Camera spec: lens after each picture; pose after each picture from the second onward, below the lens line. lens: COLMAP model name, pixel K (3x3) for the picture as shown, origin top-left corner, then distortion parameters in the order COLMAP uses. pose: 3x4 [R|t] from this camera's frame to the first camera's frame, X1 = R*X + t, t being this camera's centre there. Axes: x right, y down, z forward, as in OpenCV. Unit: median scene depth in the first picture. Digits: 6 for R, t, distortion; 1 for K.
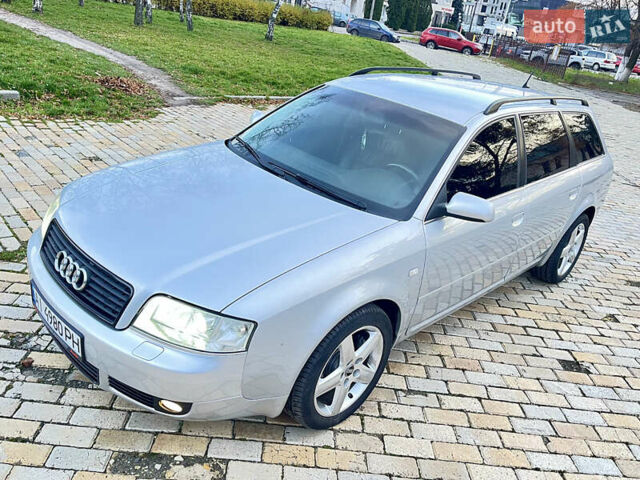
lens RADIAL K [[502.8, 0, 332.7], [0, 502.8, 254.2], [0, 0, 1]] dist [0.008706, -0.005704]
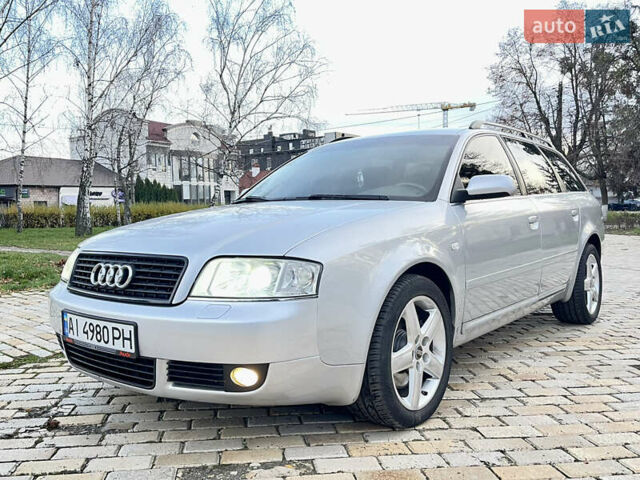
lens RADIAL K [[551.4, 0, 307.0], [0, 551.4, 256.3], [0, 0, 1]] dist [0.009640, 0.015689]
pose [[0.981075, -0.185369, 0.055953, -0.193695], [0.193309, 0.921049, -0.338084, 0.385884], [0.011135, 0.342502, 0.939451, 0.016525]]
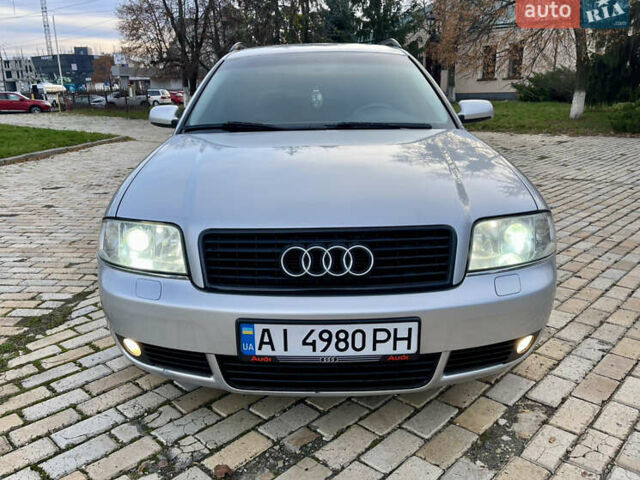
lens RADIAL K [[504.4, 0, 320.0], [0, 504.4, 240.0], [0, 0, 1]] dist [0.006864, 0.003310]
pose [[0.725271, -0.351136, 0.592188, -0.856068], [0.408850, 0.911730, 0.039876, -0.025323], [-0.553917, 0.213195, 0.804813, 0.399513]]
